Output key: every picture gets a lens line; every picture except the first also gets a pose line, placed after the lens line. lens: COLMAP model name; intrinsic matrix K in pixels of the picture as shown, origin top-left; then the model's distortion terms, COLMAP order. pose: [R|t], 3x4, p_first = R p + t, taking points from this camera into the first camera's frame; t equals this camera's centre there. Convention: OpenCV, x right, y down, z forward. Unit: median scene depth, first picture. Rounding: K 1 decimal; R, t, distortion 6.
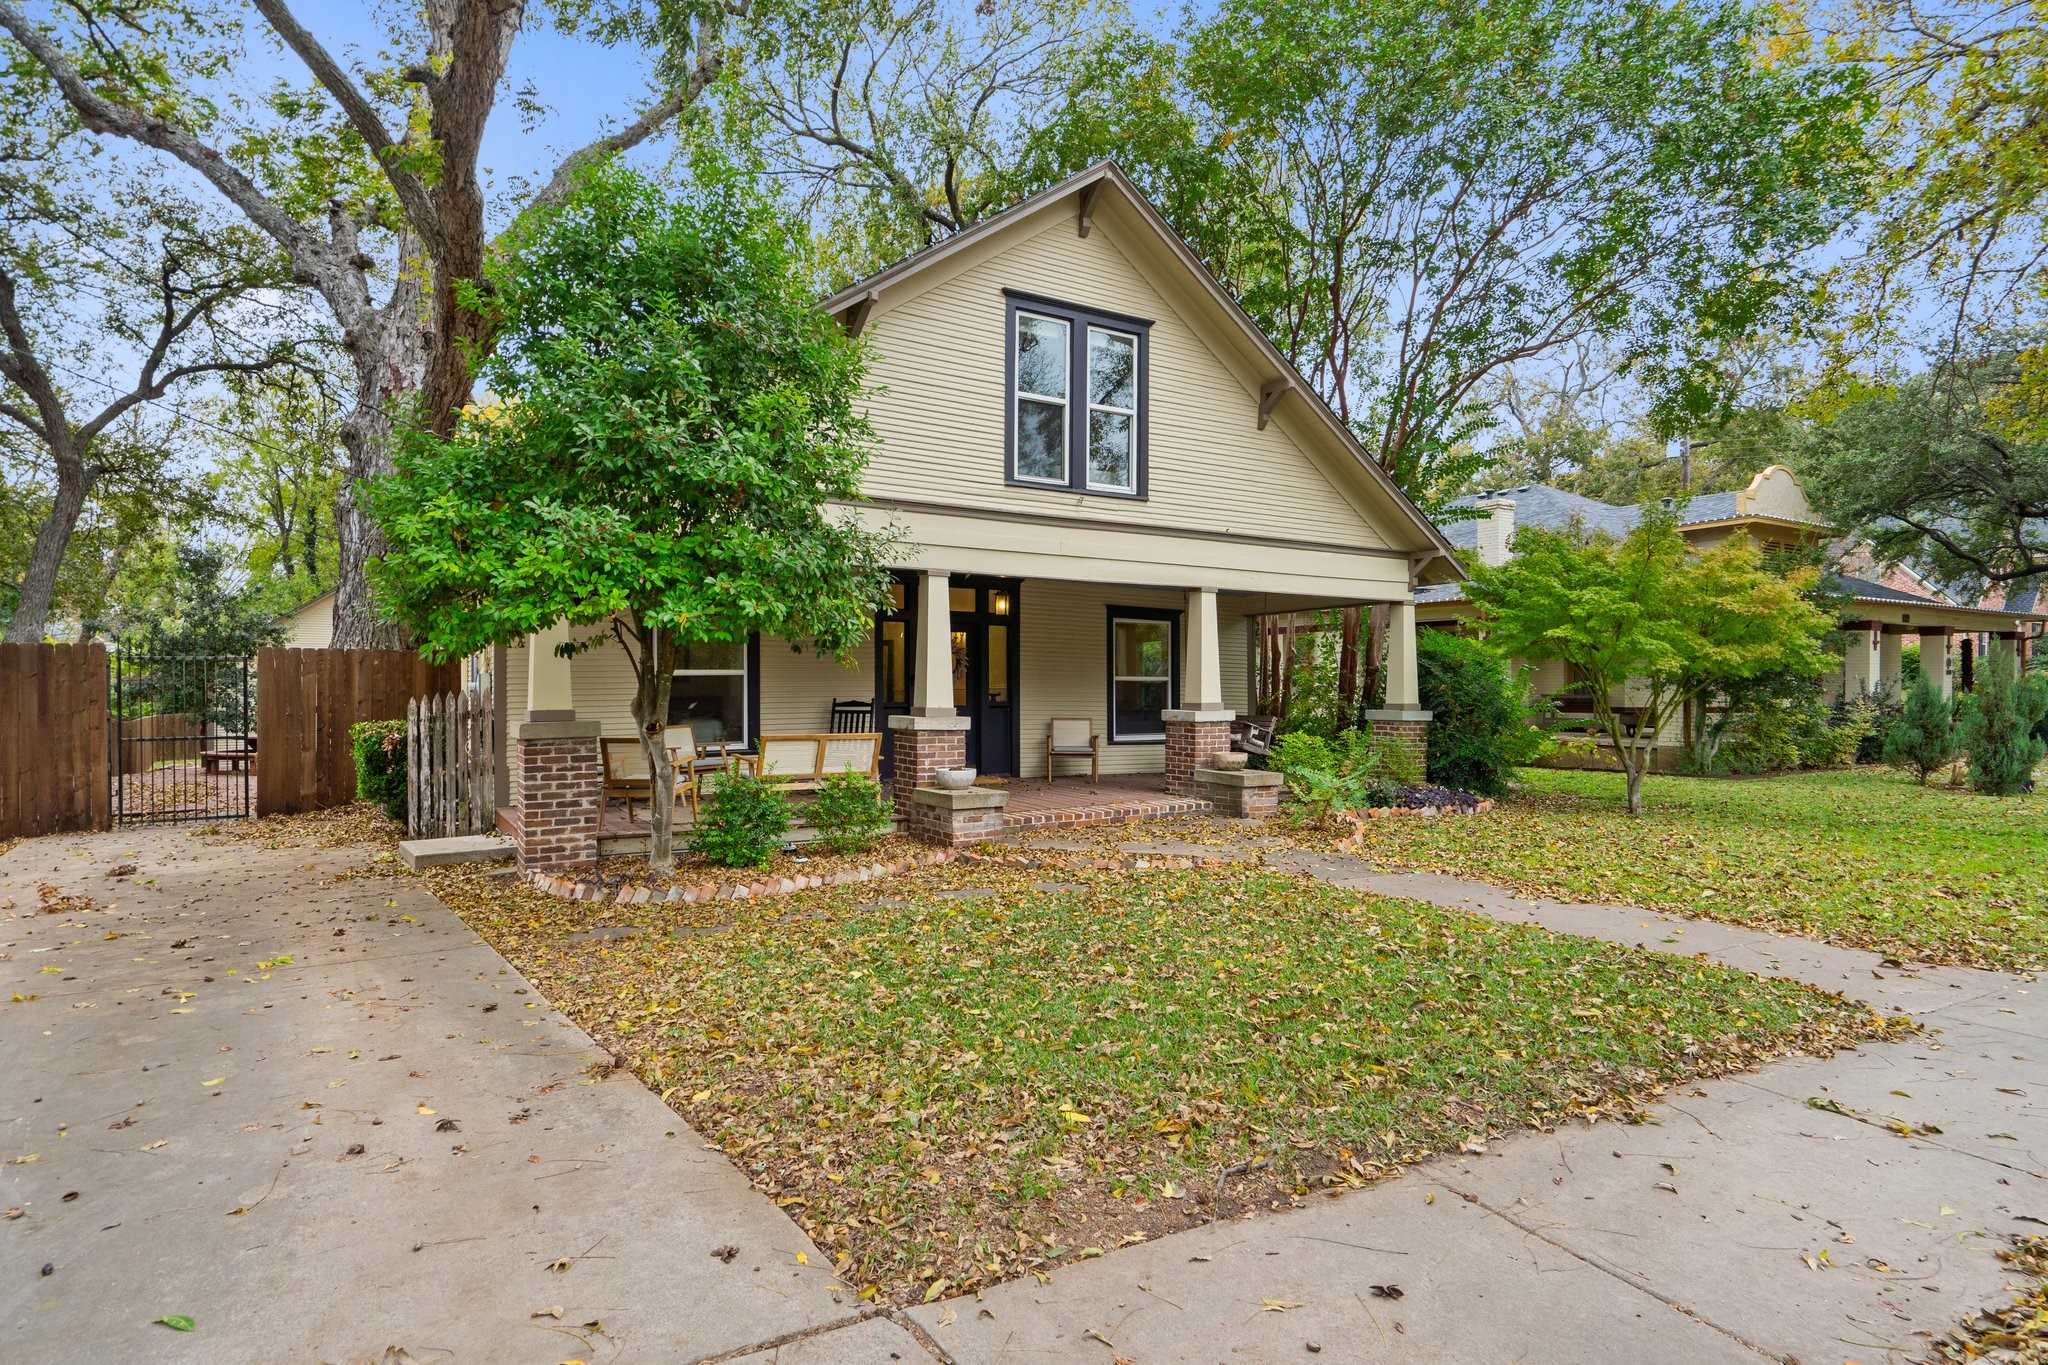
lens RADIAL K [[1066.6, 0, 1024.0], [0, 1066.6, 682.5], [0, 0, 1]] dist [0.000334, 0.000035]
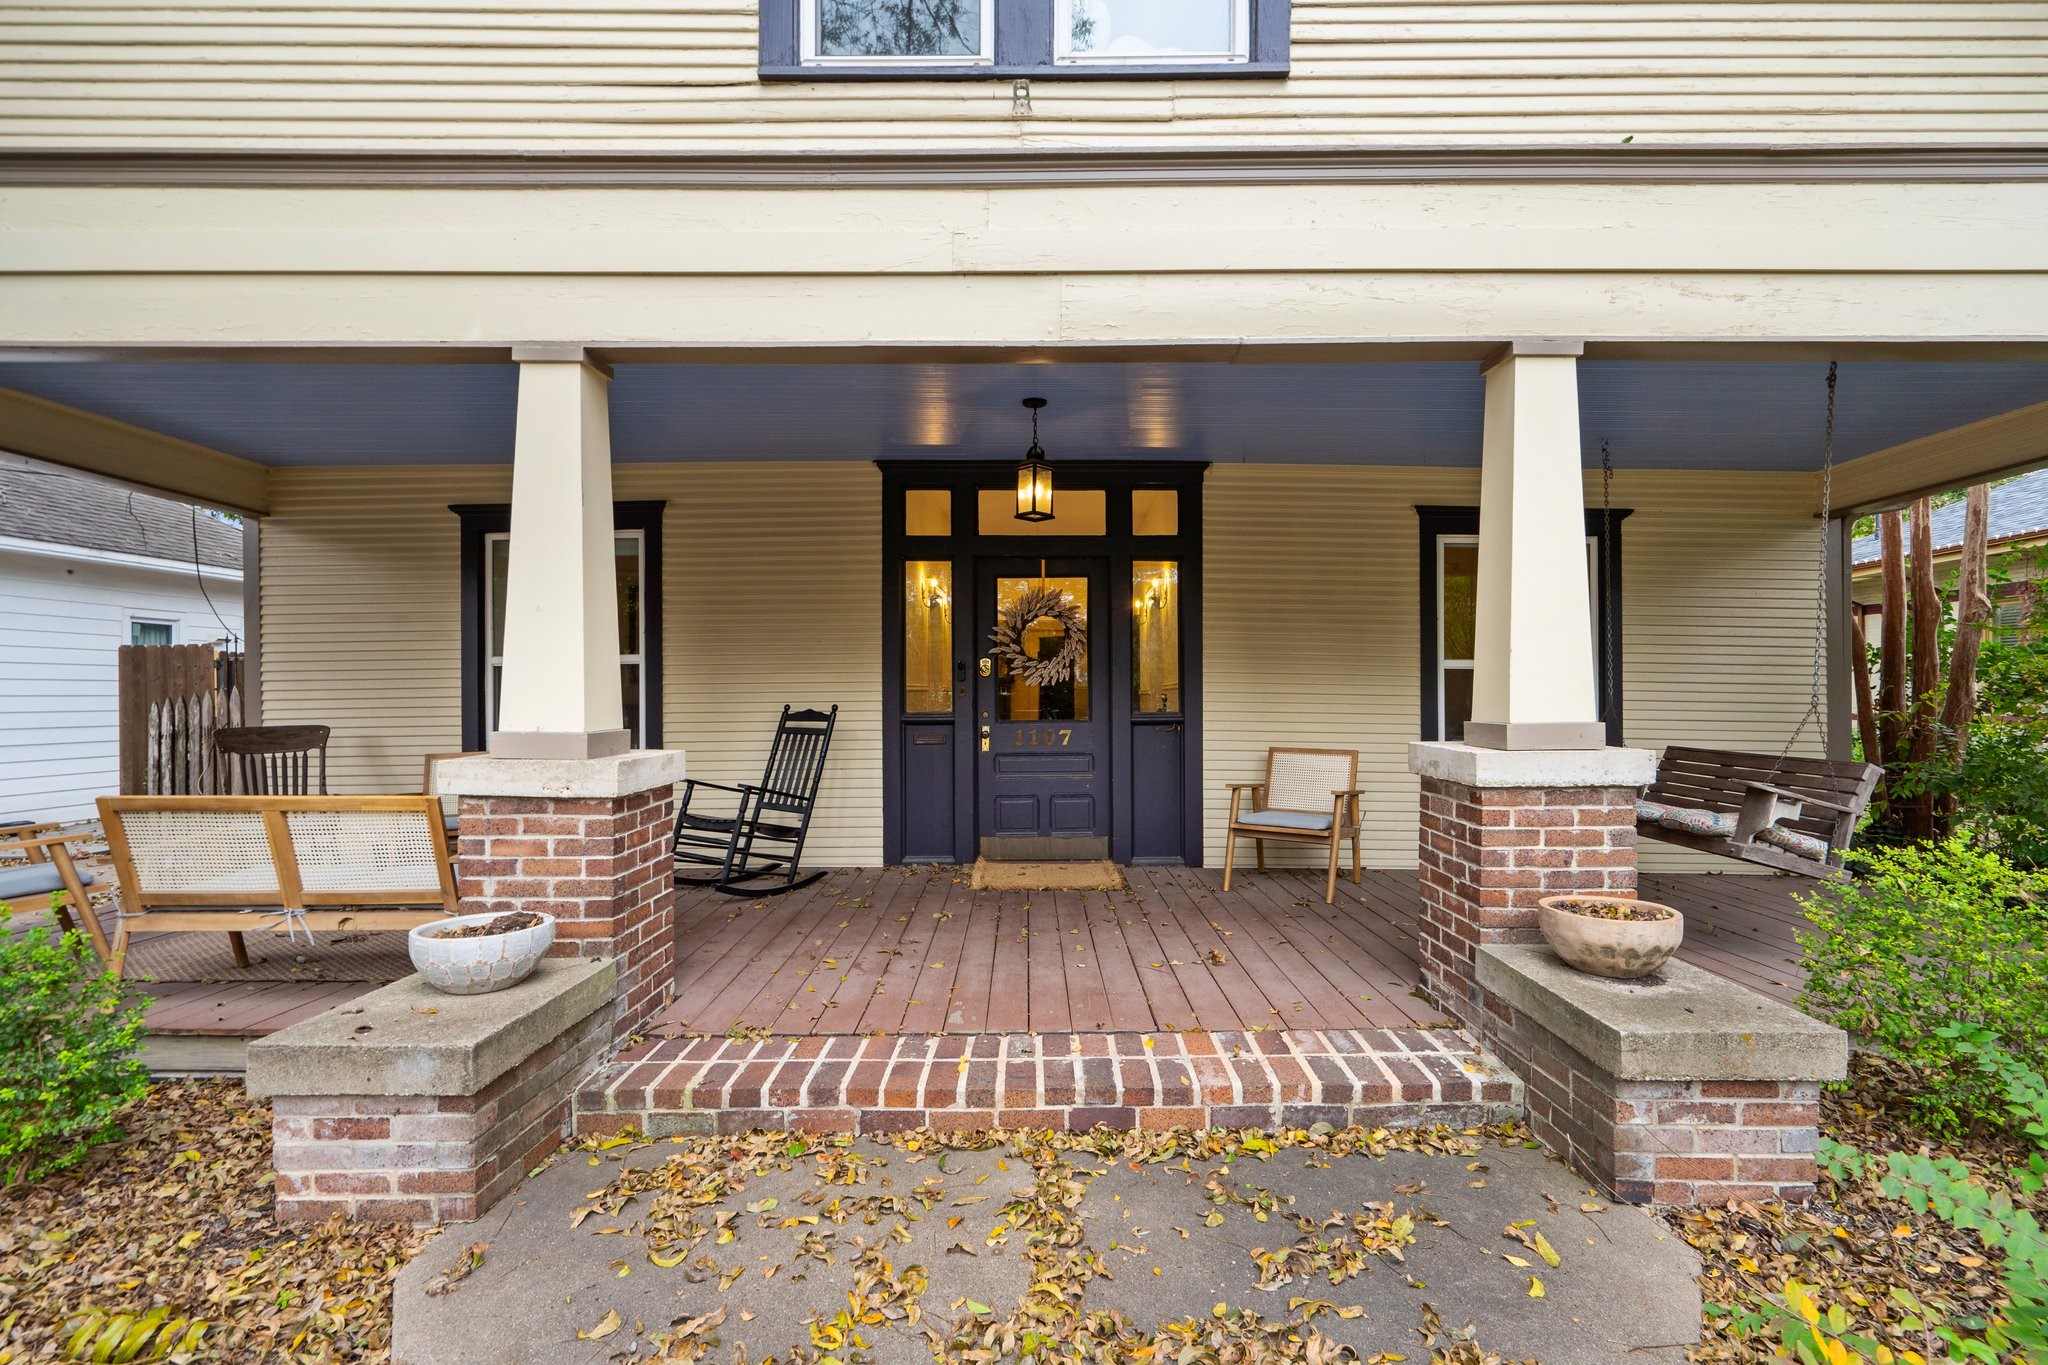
lens RADIAL K [[944.2, 0, 1048.6], [0, 944.2, 695.5], [0, 0, 1]] dist [0.001314, 0.000453]
pose [[0.852136, -0.003160, -0.523310, 0.208522], [0.005144, 0.999984, 0.002337, 0.010825], [0.523295, -0.004683, 0.852139, 0.753138]]
